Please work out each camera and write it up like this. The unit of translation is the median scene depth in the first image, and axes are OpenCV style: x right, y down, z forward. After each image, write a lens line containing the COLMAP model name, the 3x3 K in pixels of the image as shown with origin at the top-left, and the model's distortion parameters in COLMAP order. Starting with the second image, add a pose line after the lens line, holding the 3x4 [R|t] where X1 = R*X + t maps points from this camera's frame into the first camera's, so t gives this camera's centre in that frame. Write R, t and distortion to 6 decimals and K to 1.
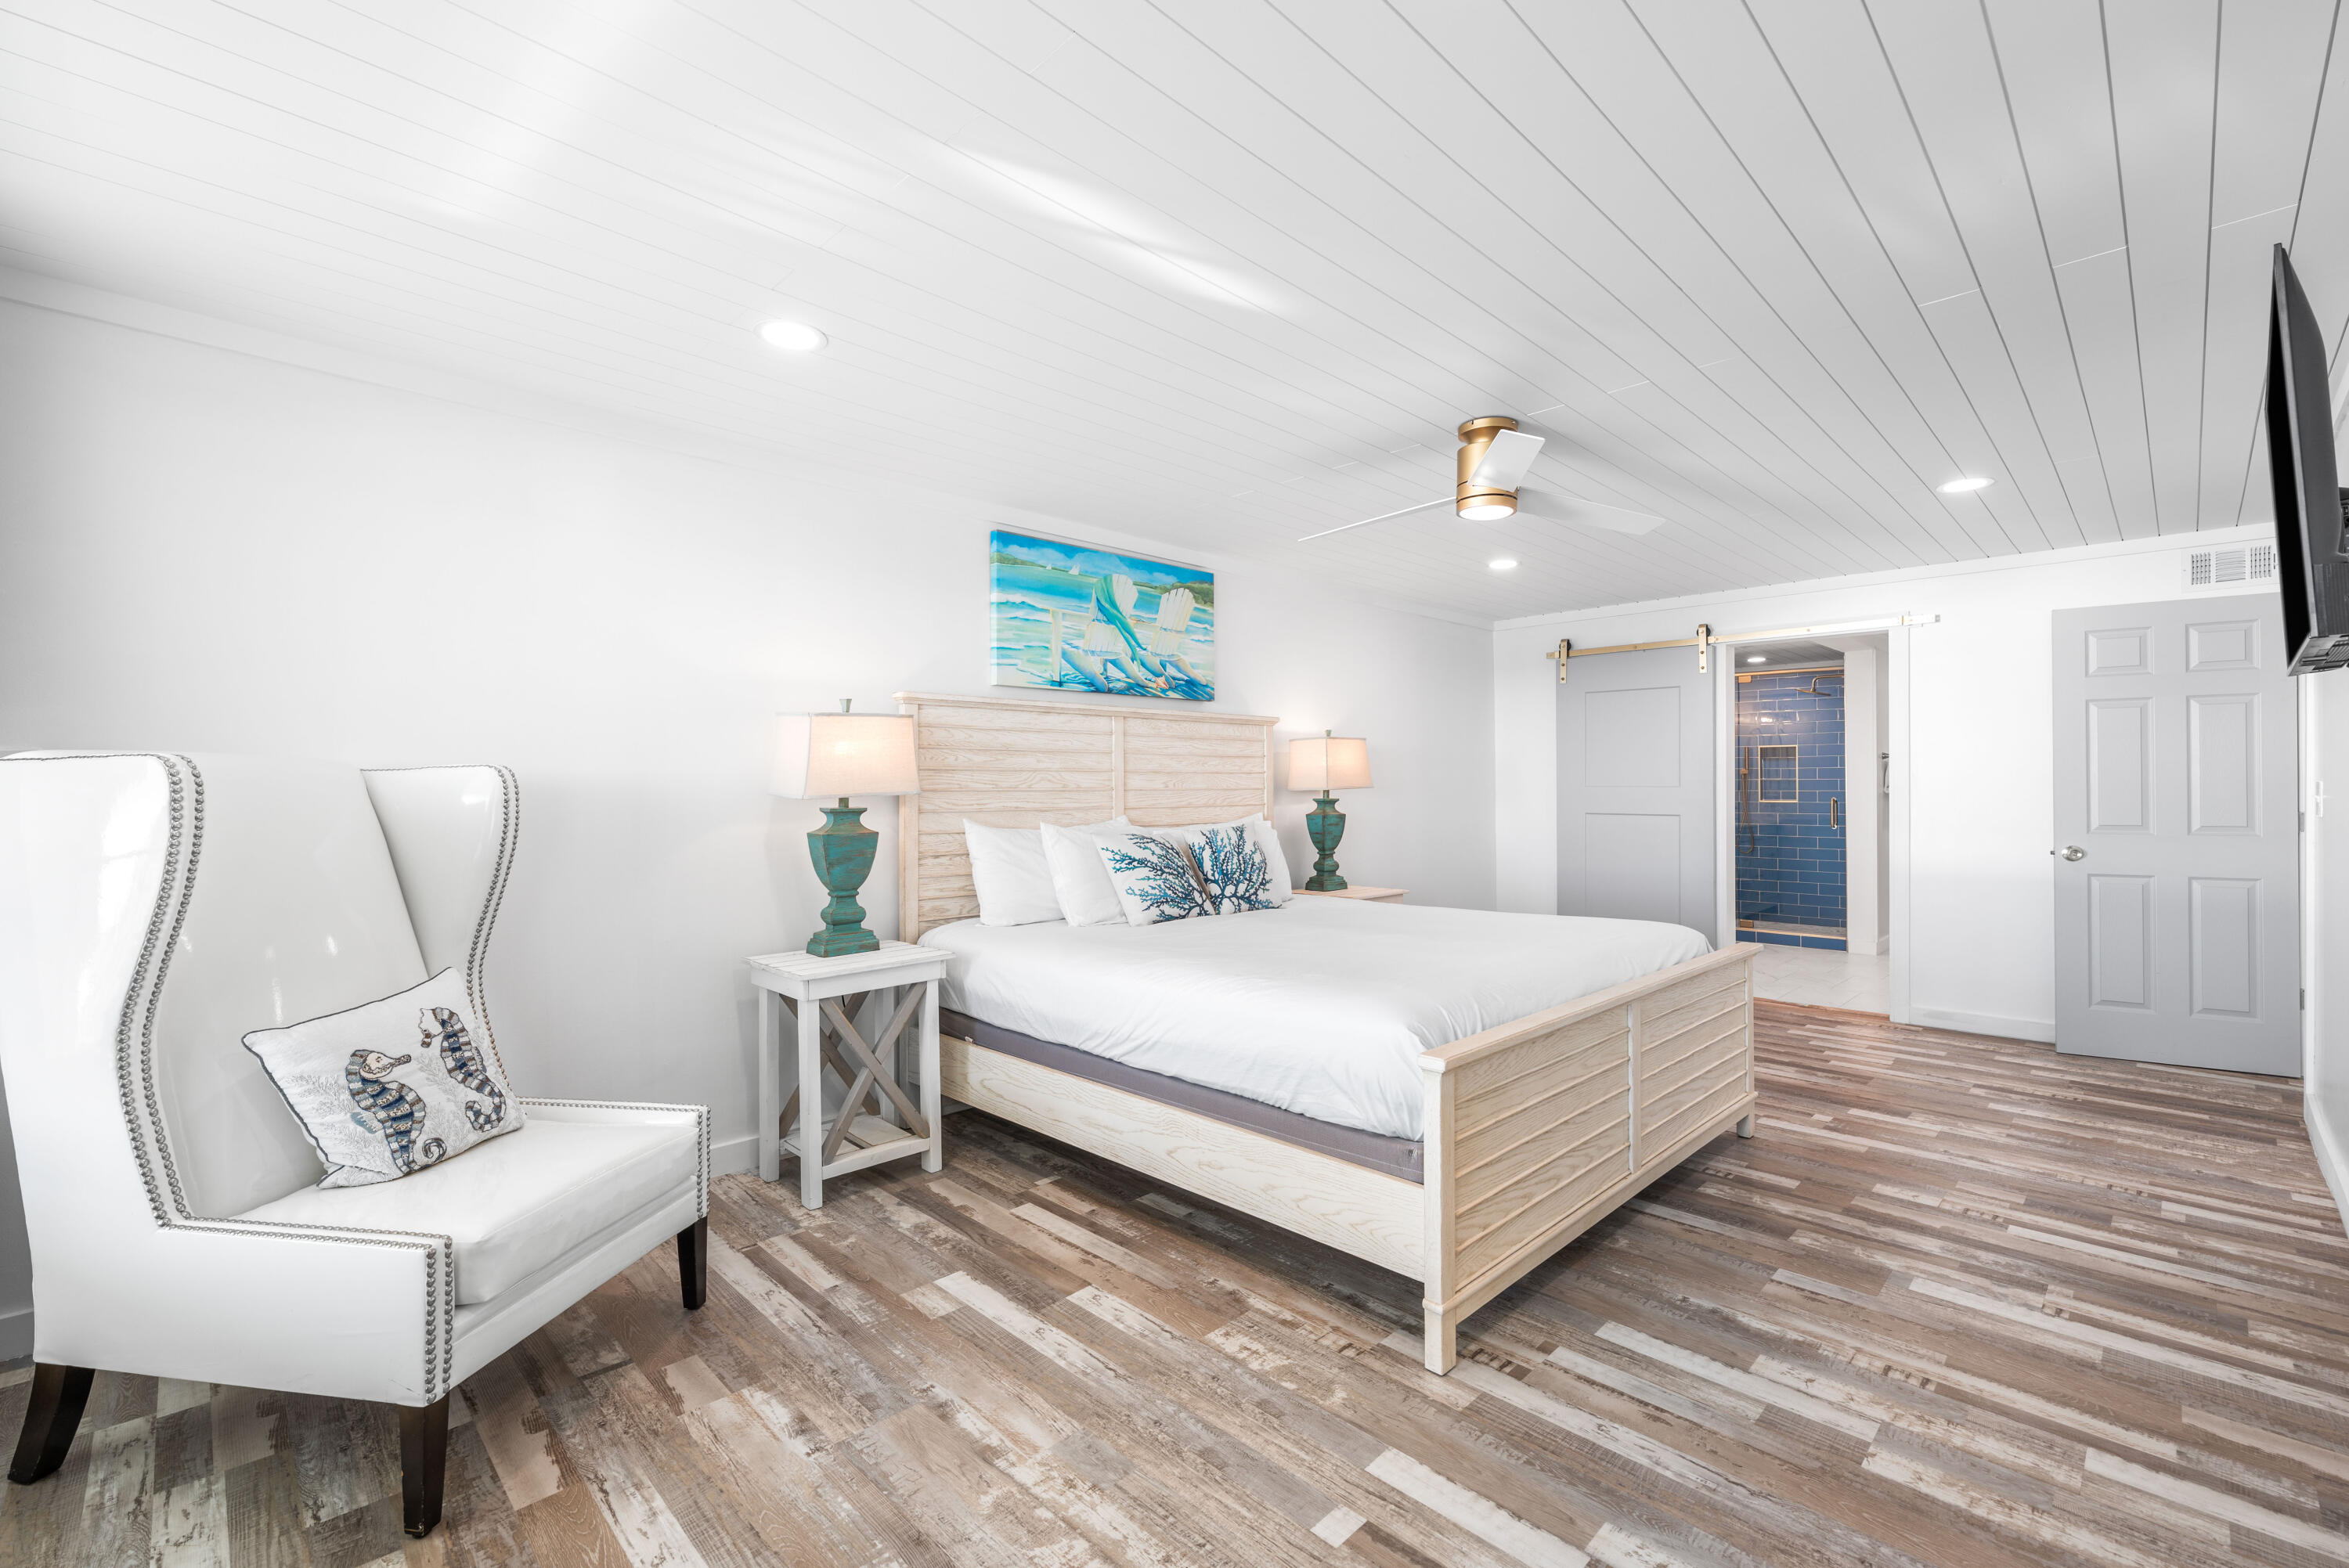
lens RADIAL K [[1007.7, 0, 1164.3], [0, 1007.7, 788.1], [0, 0, 1]] dist [-0.004450, -0.001440]
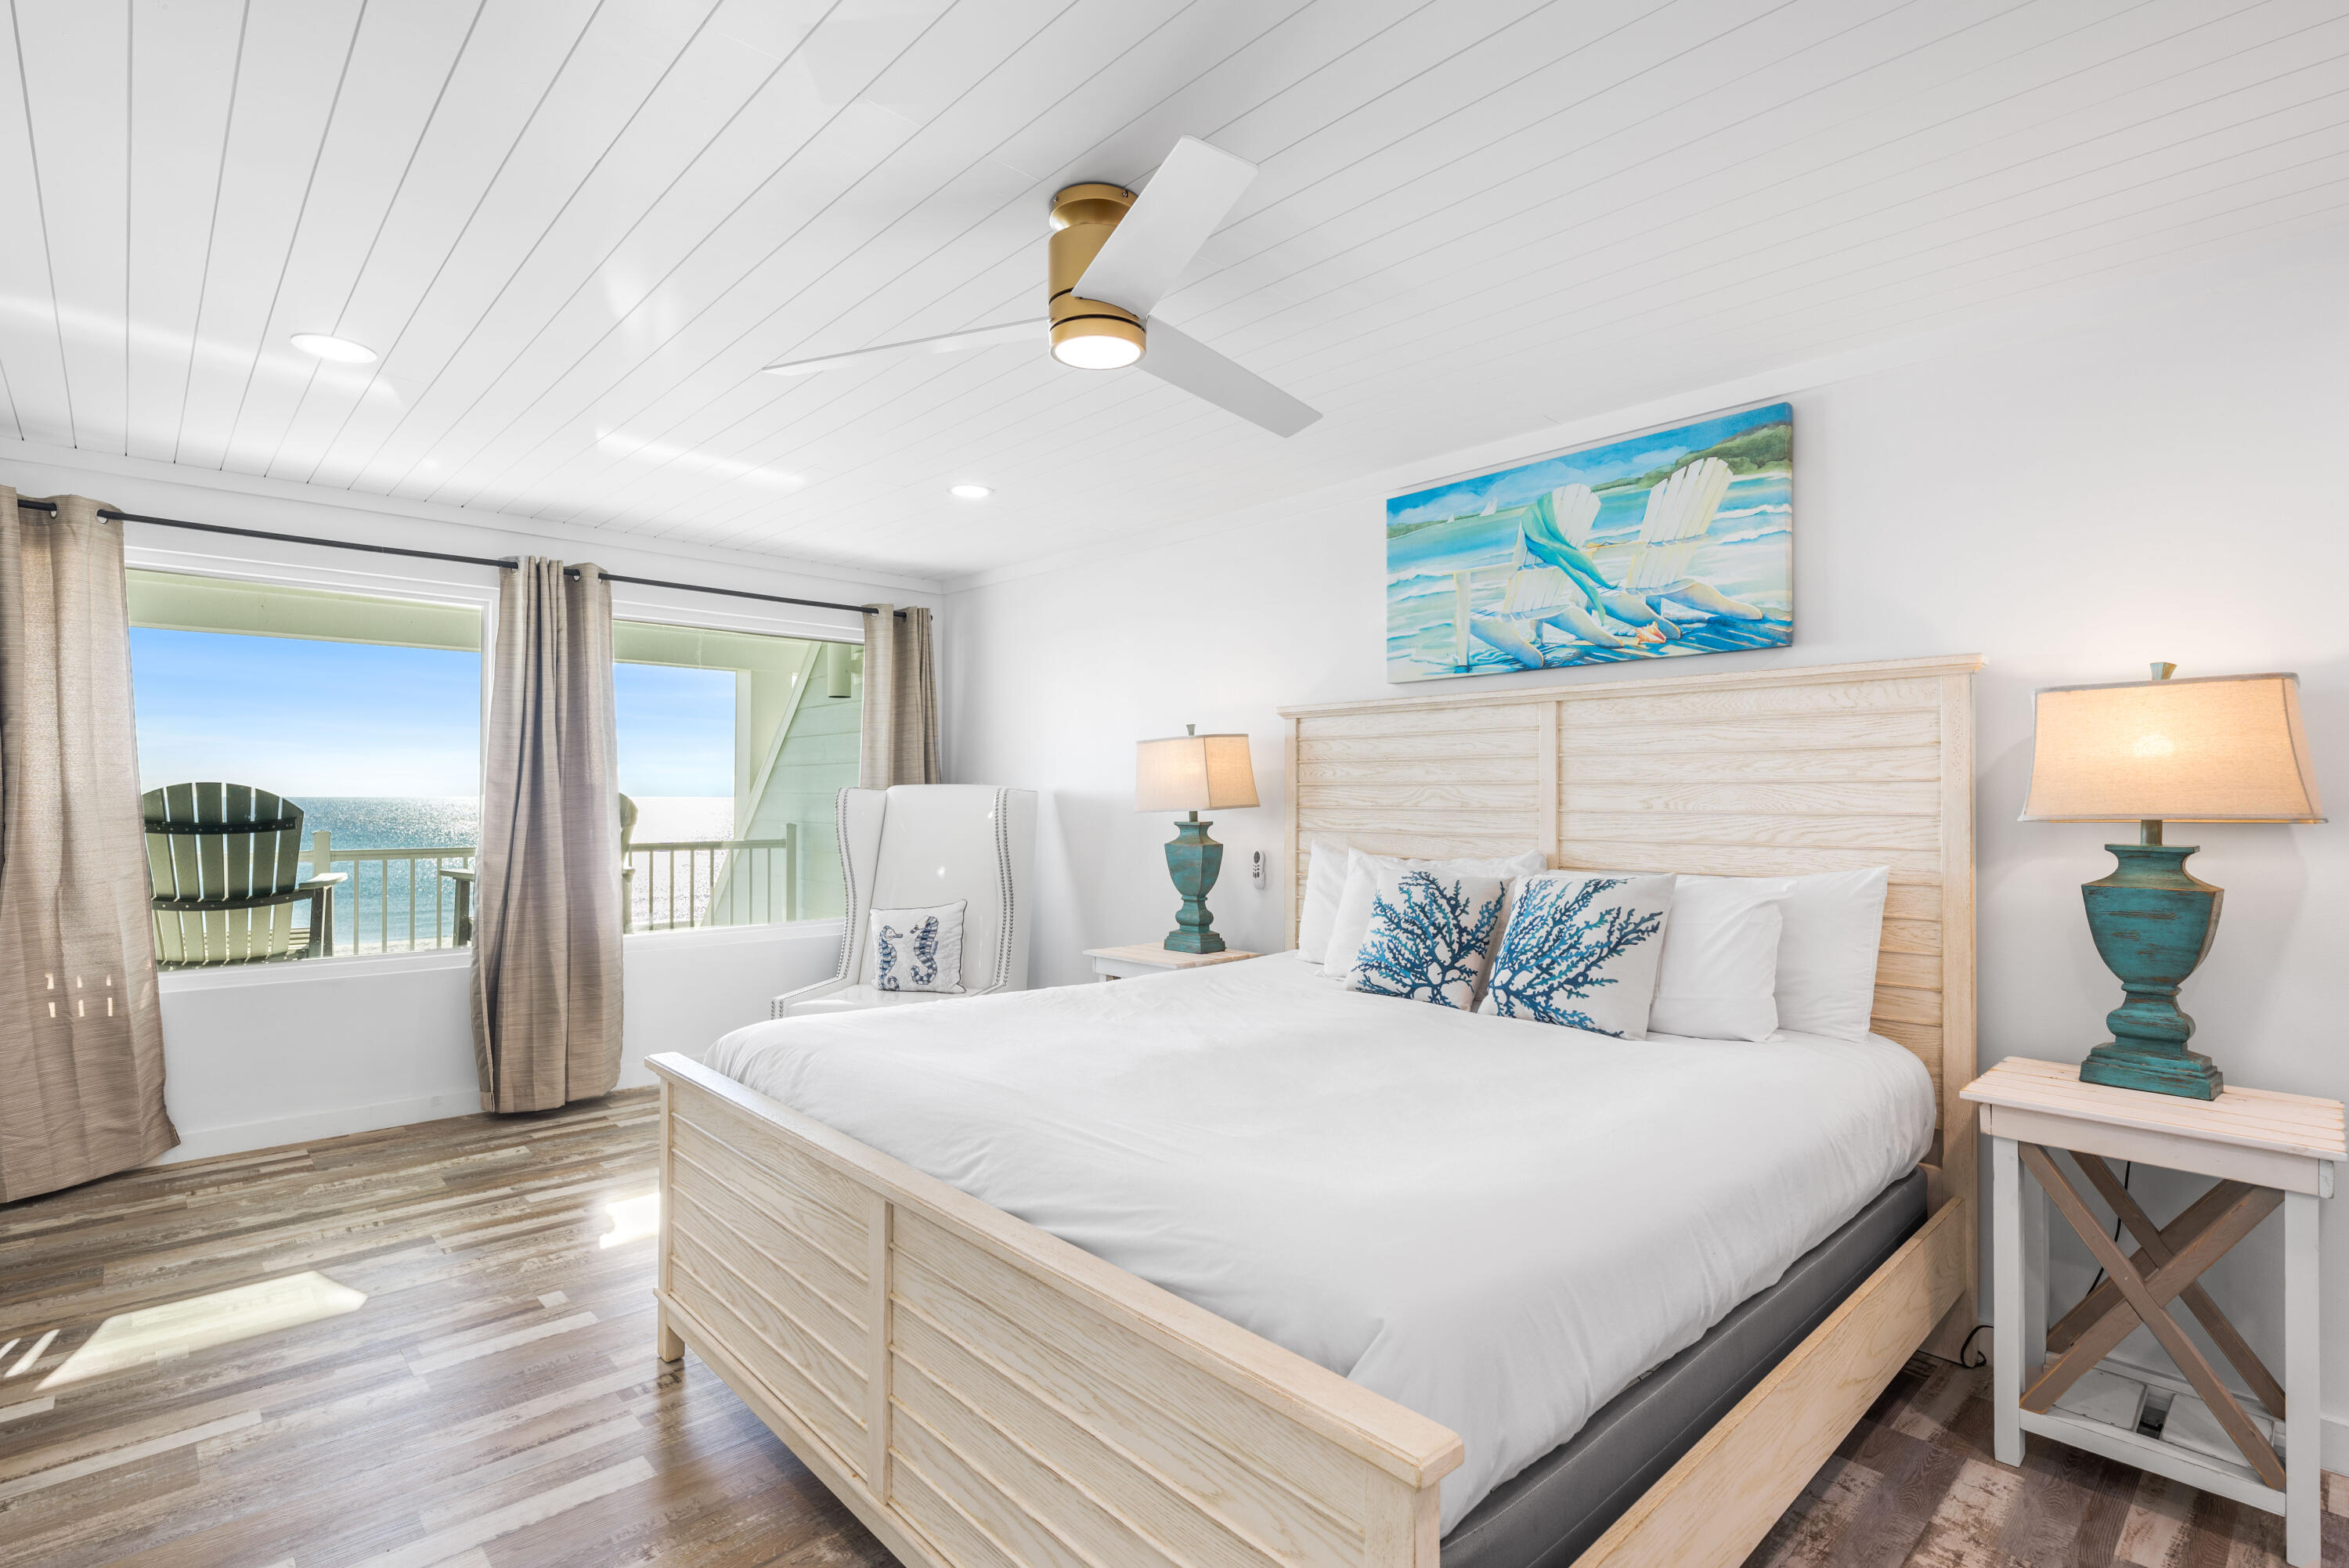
lens RADIAL K [[1114.9, 0, 1186.8], [0, 1114.9, 818.5], [0, 0, 1]] dist [-0.005294, -0.001205]
pose [[-0.016681, 0.027765, -0.999475, 0.731883], [0.001067, 0.999614, 0.027751, -0.014714], [0.999860, -0.000604, -0.016704, 0.800250]]
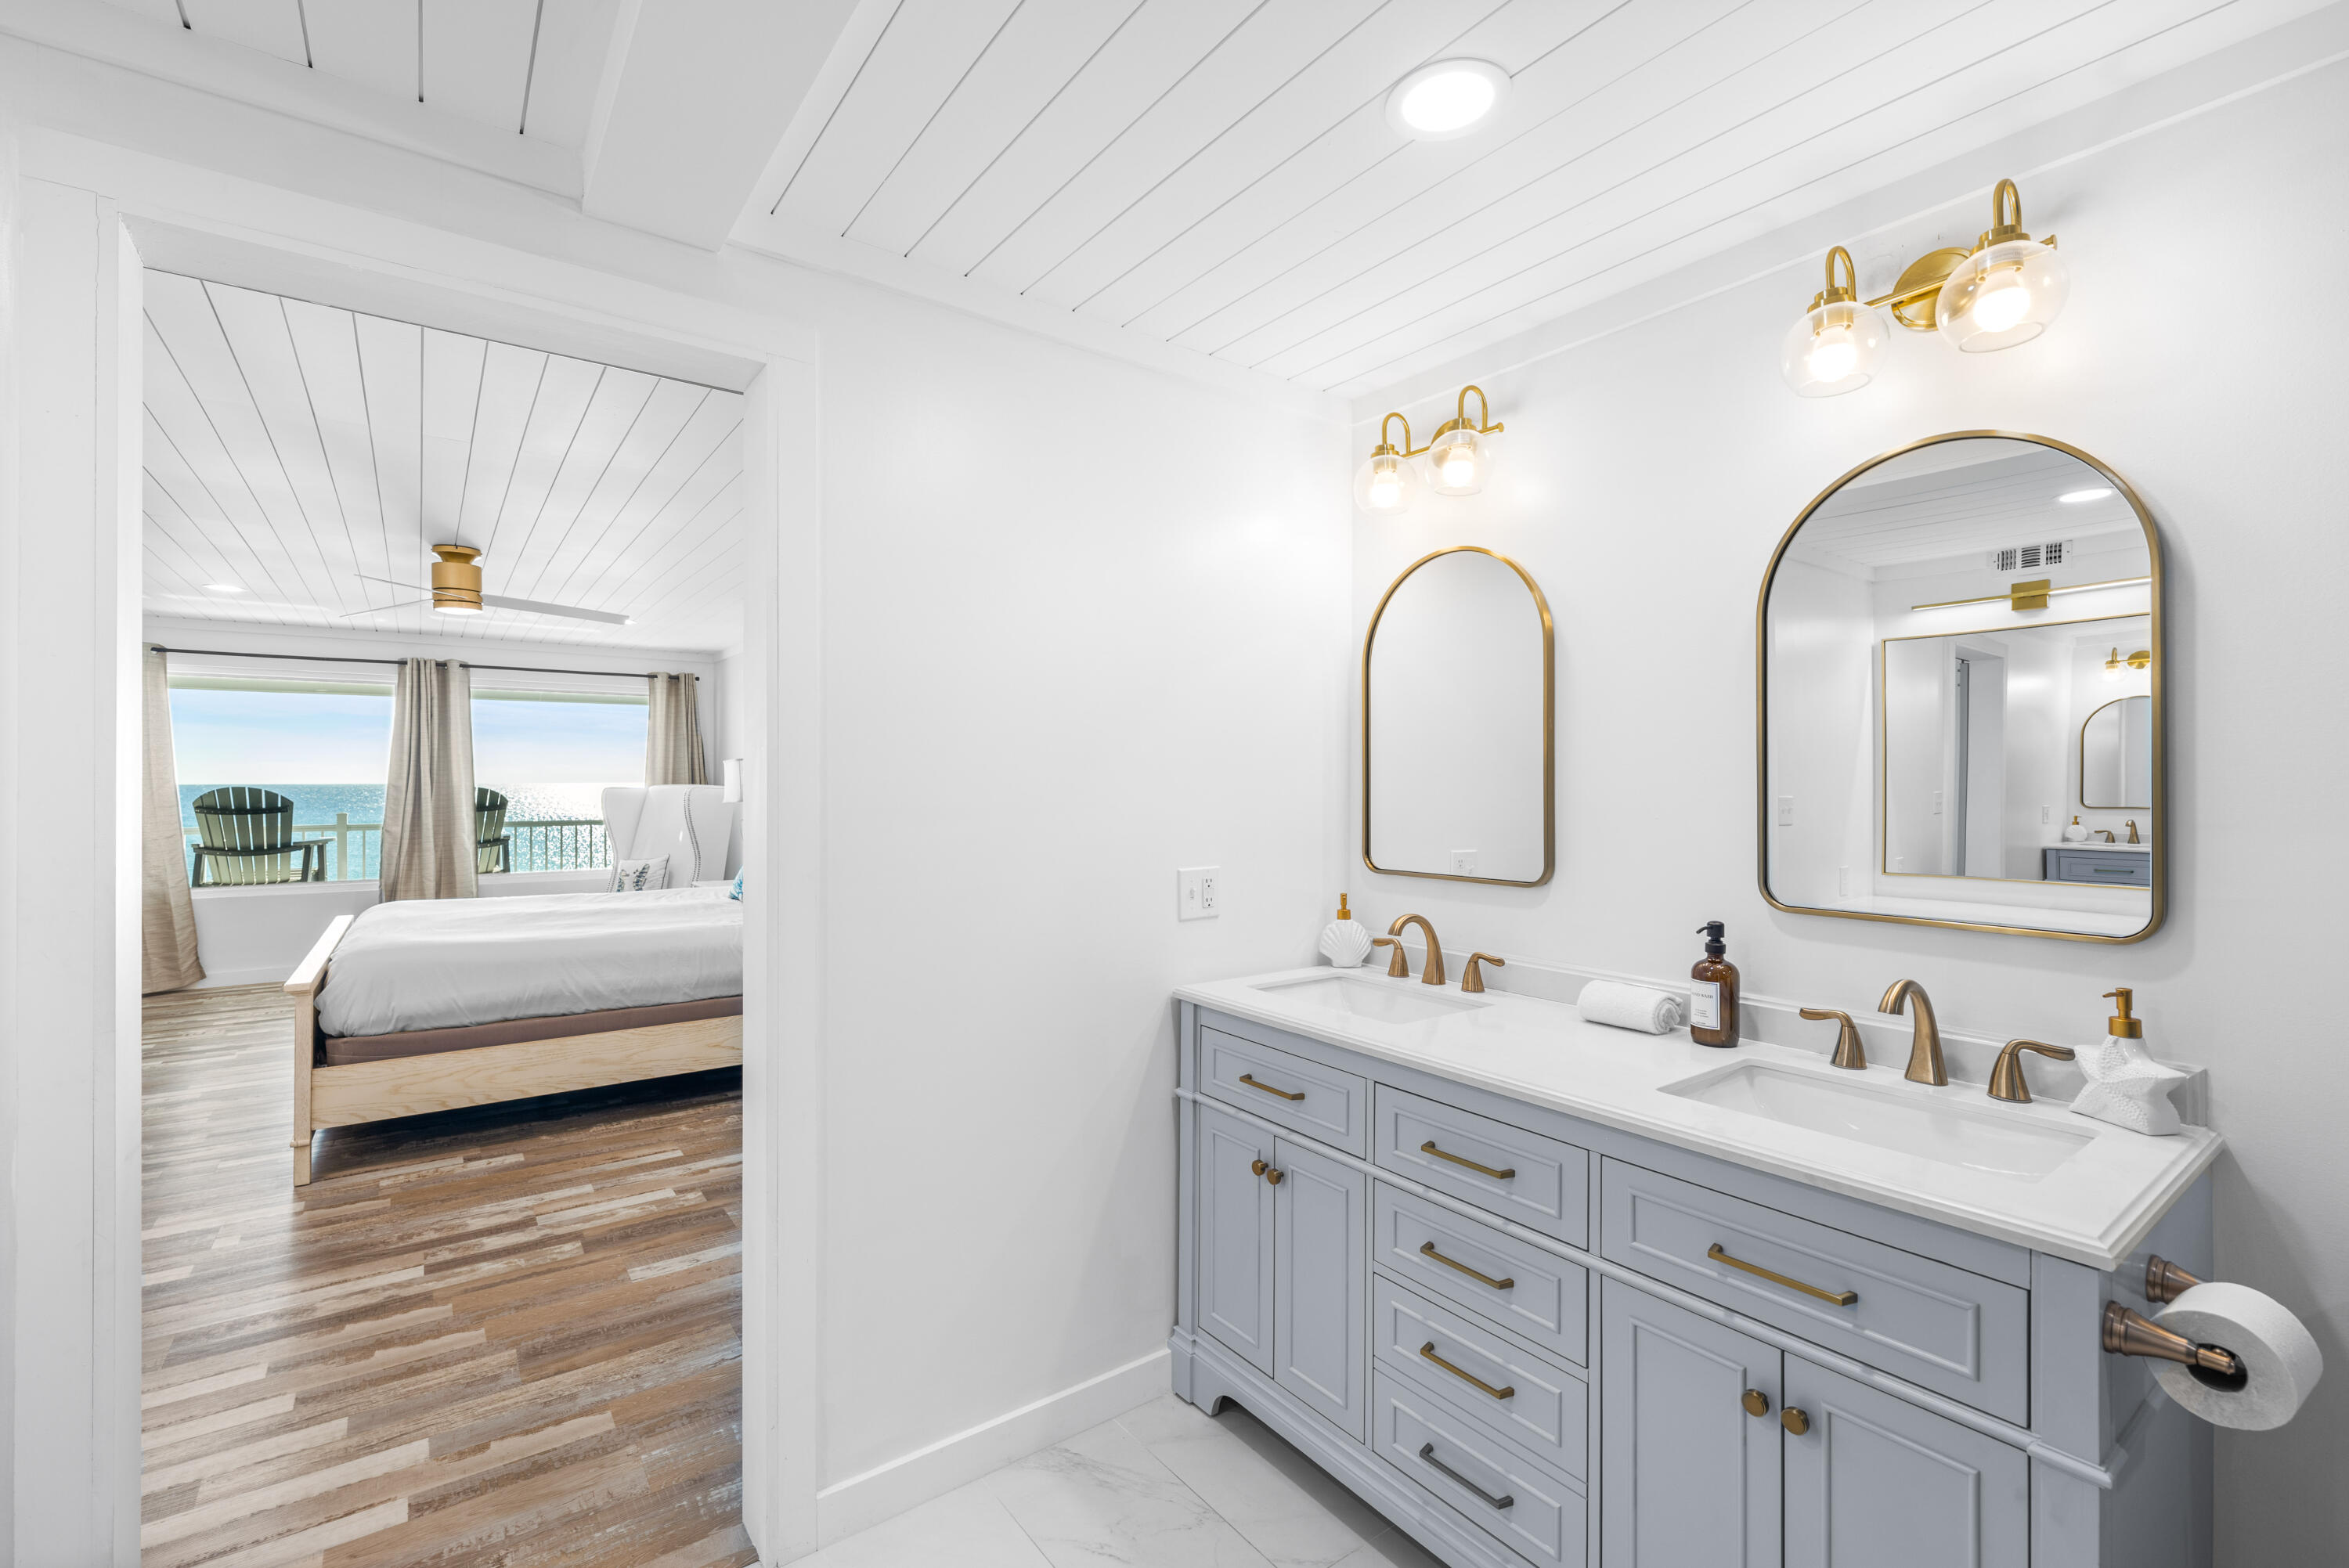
lens RADIAL K [[1007.7, 0, 1207.2], [0, 1007.7, 786.5], [0, 0, 1]] dist [-0.004450, -0.001440]
pose [[-0.121424, 0.016435, -0.992465, 1.185604], [0.004613, 0.999861, 0.015993, -0.039006], [0.992590, -0.002636, -0.121483, 1.669029]]
